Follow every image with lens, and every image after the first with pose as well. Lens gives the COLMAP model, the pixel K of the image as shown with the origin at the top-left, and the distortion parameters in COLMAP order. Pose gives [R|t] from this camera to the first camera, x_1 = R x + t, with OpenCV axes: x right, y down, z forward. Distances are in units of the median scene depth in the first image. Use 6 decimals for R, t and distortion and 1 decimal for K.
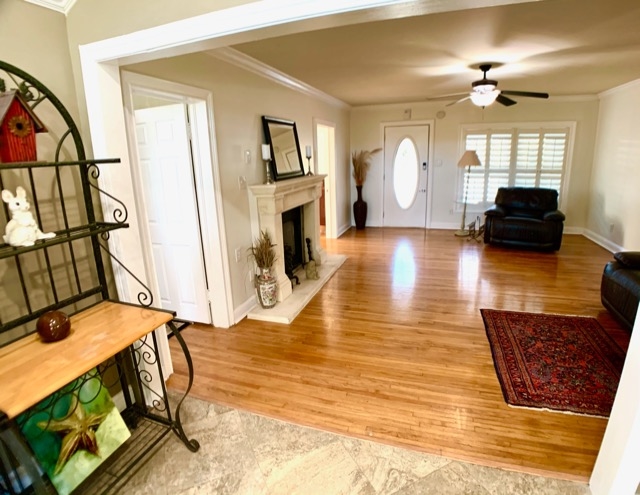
lens RADIAL K [[344.2, 0, 320.0], [0, 344.2, 247.5], [0, 0, 1]] dist [-0.084705, -0.000721]
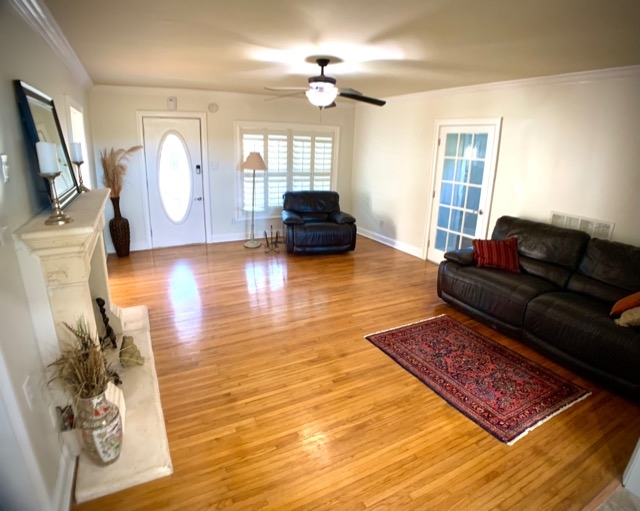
lens RADIAL K [[353.7, 0, 320.0], [0, 353.7, 255.5], [0, 0, 1]] dist [-0.084126, -0.000103]
pose [[0.684294, -0.157830, 0.711921, -0.139907], [0.136517, 0.986762, 0.087542, -0.076488], [-0.716314, 0.037285, 0.696782, 0.238409]]
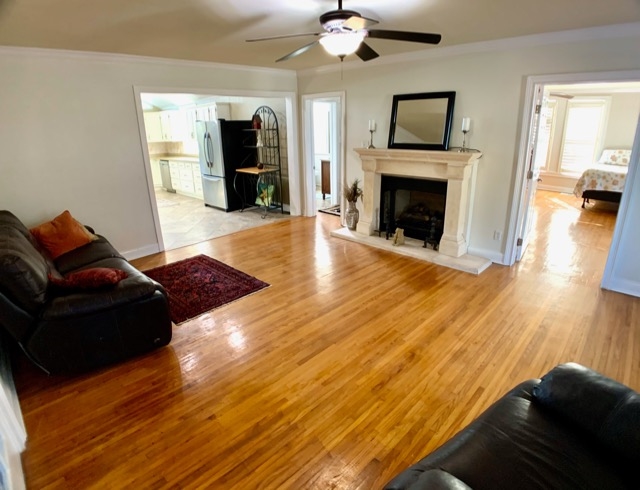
lens RADIAL K [[342.4, 0, 320.0], [0, 342.4, 245.0], [0, 0, 1]] dist [-0.088669, 0.000023]
pose [[-0.428807, 0.334773, -0.839077, 0.719162], [-0.197036, 0.871785, 0.448517, -0.250222], [0.881647, 0.357656, -0.307866, 0.807383]]
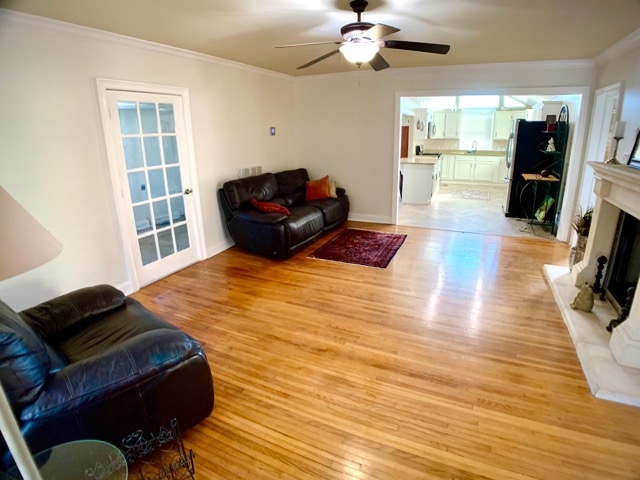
lens RADIAL K [[333.2, 0, 320.0], [0, 333.2, 240.0], [0, 0, 1]] dist [-0.098022, 0.013979]
pose [[-0.992973, 0.016082, 0.117247, 0.319895], [0.076685, 0.842030, 0.533951, -0.307612], [-0.090138, 0.539190, -0.837346, 1.102399]]
